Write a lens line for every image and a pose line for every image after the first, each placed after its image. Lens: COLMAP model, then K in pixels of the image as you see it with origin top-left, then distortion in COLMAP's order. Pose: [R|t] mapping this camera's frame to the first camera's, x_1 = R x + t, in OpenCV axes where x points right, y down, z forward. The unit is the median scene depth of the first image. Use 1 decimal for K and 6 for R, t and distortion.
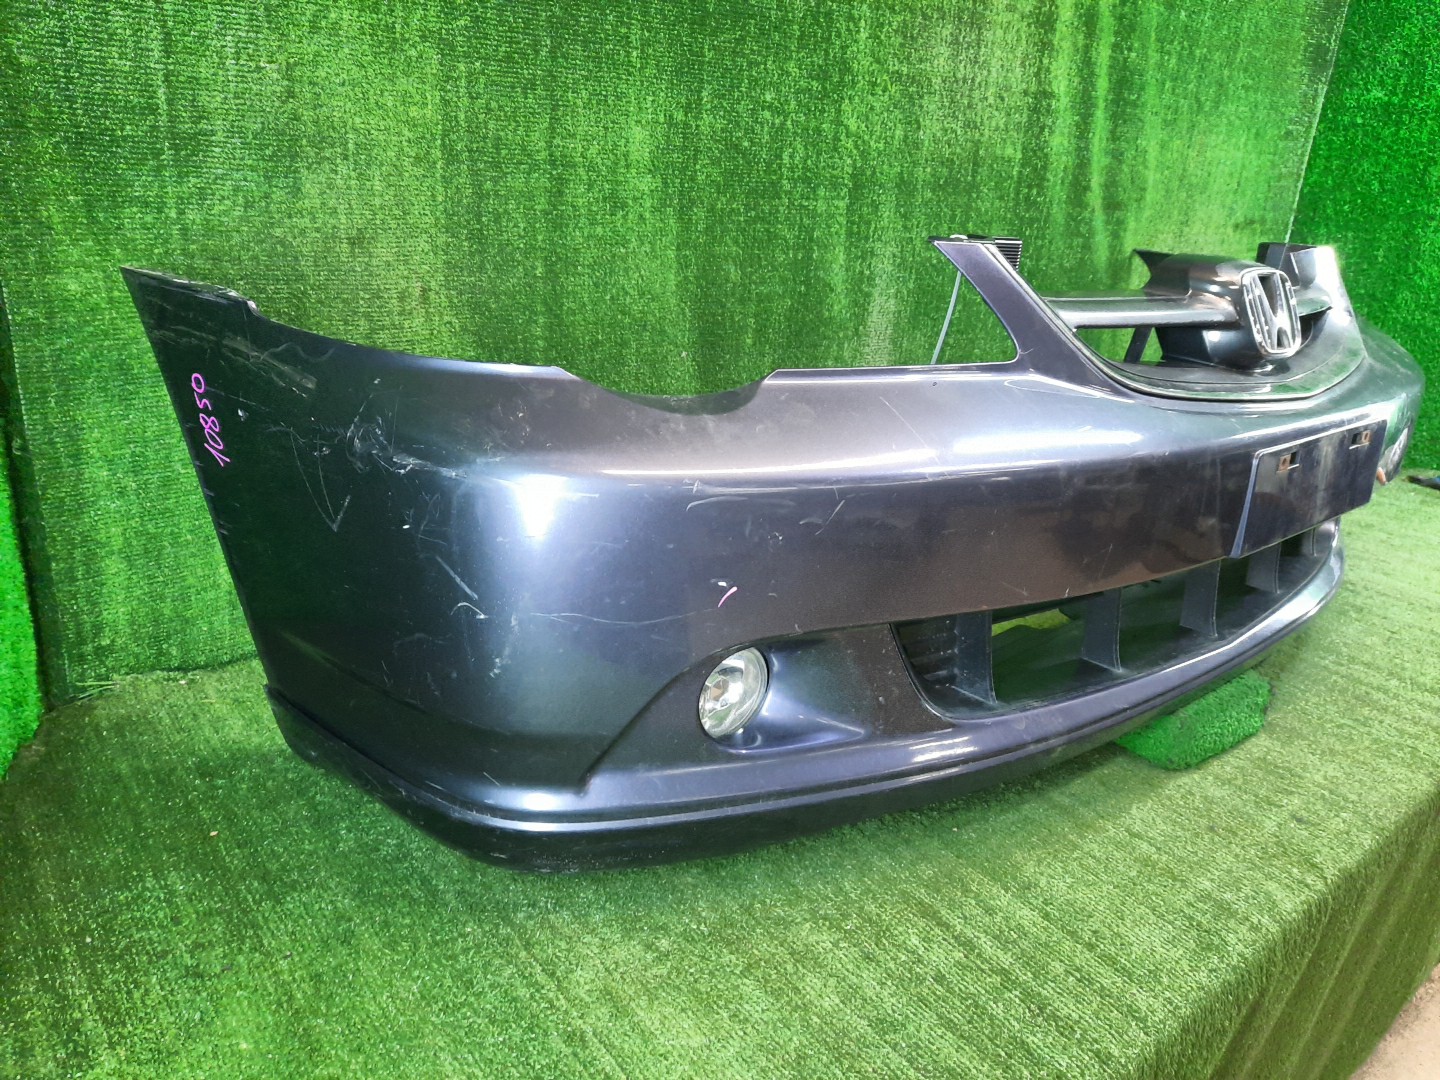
lens RADIAL K [[1061.2, 0, 727.9], [0, 1061.2, 541.8], [0, 0, 1]] dist [0.016419, -0.011943]
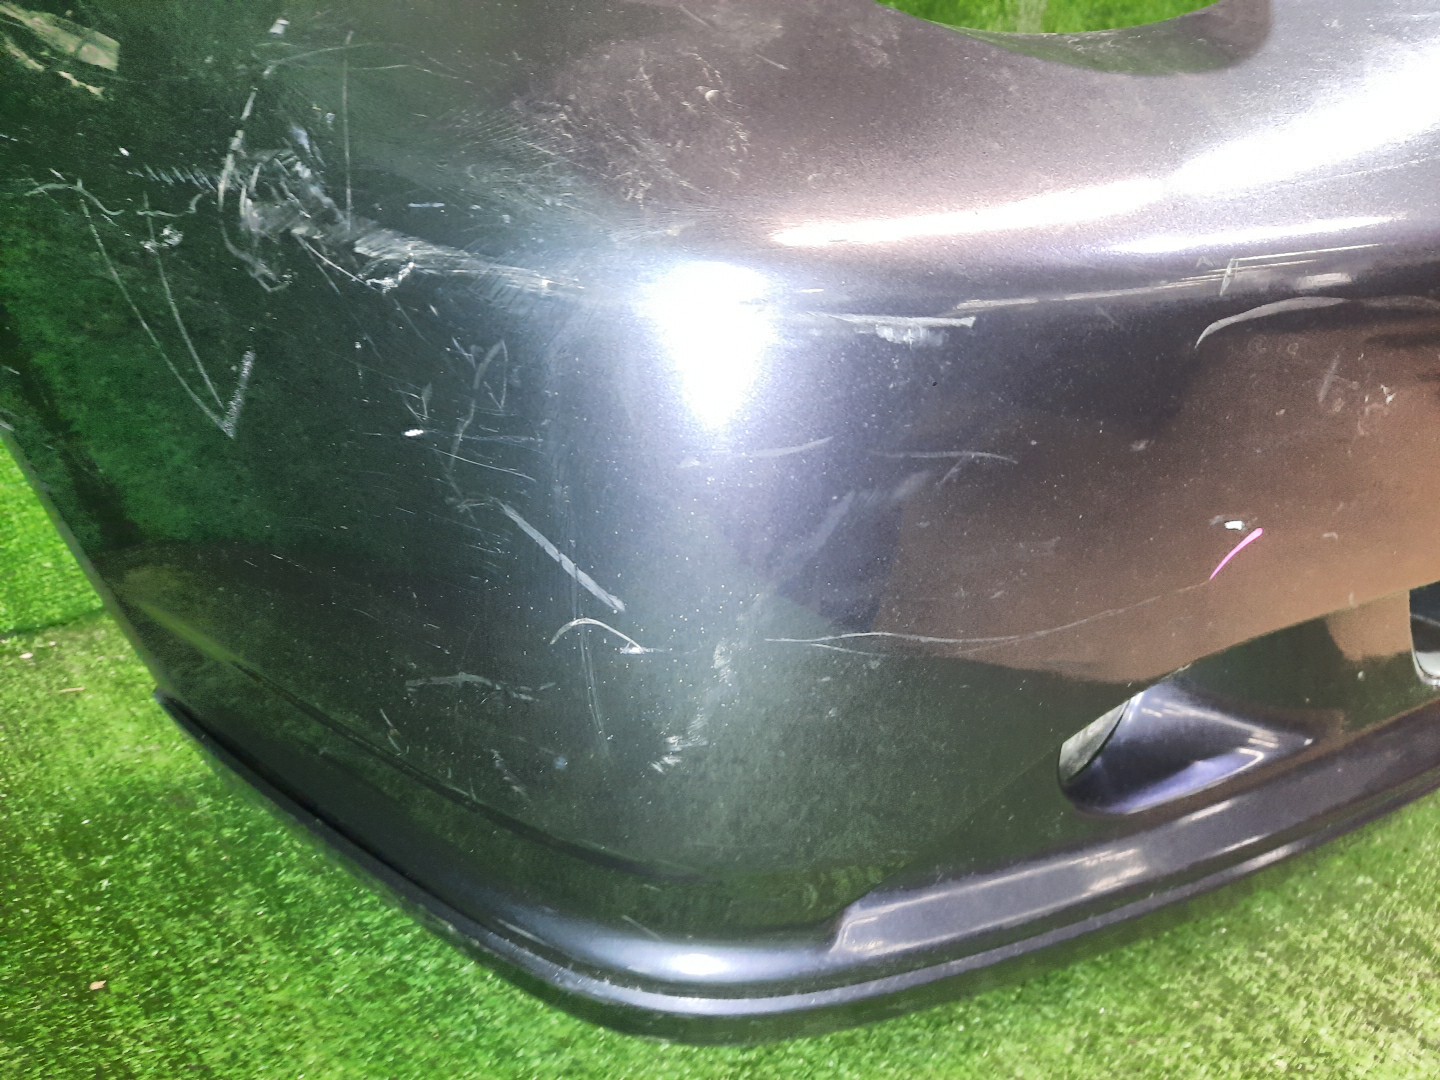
lens RADIAL K [[1061.2, 0, 708.8], [0, 1061.2, 545.0], [0, 0, 1]] dist [0.016419, -0.011943]
pose [[0.997439, -0.066989, 0.025042, -0.196415], [0.060278, 0.975907, 0.209695, -0.044659], [-0.038486, -0.207649, 0.977446, 0.578462]]
